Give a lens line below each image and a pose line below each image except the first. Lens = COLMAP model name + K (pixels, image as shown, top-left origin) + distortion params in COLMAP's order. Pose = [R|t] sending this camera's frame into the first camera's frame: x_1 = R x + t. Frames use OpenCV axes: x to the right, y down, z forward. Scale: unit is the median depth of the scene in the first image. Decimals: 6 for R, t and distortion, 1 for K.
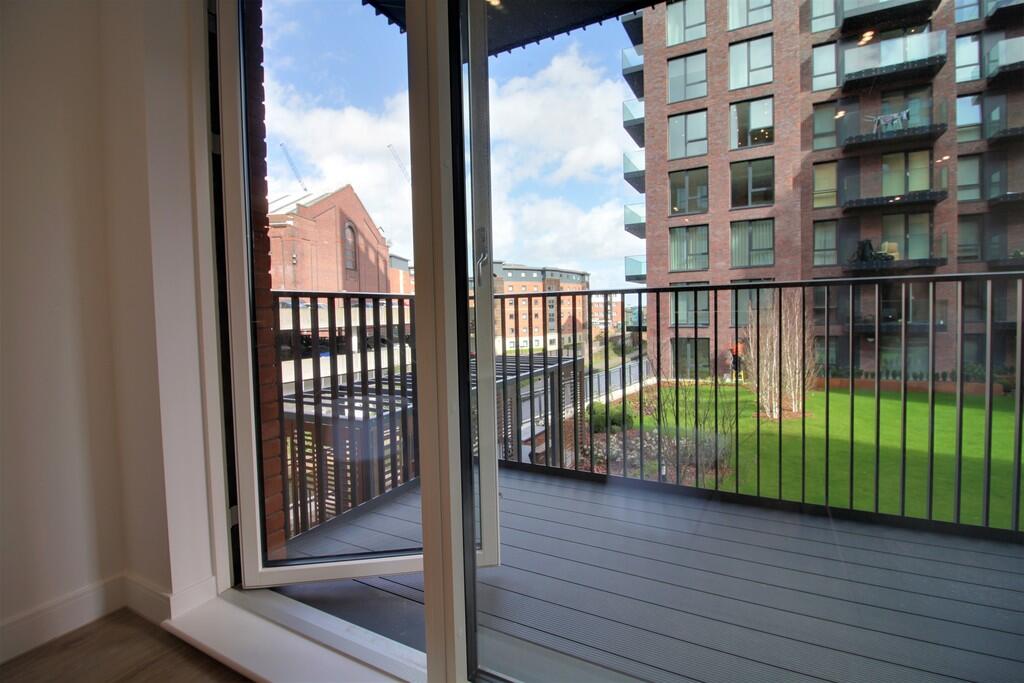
lens RADIAL K [[474.6, 0, 511.2], [0, 474.6, 328.3], [0, 0, 1]] dist [-0.004162, -0.009060]
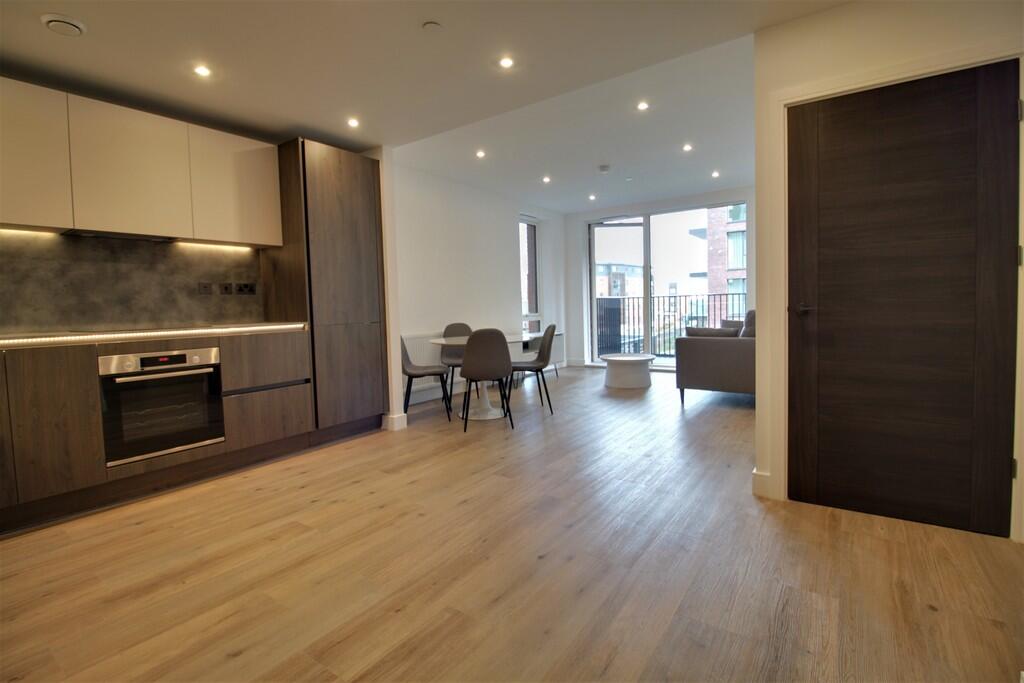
lens RADIAL K [[474.6, 0, 513.5], [0, 474.6, 332.8], [0, 0, 1]] dist [-0.004162, -0.009060]
pose [[0.992569, 0.000795, -0.121677, -0.052627], [0.002062, 0.999725, 0.023355, 0.008929], [0.121662, -0.023432, 0.992295, -0.249986]]
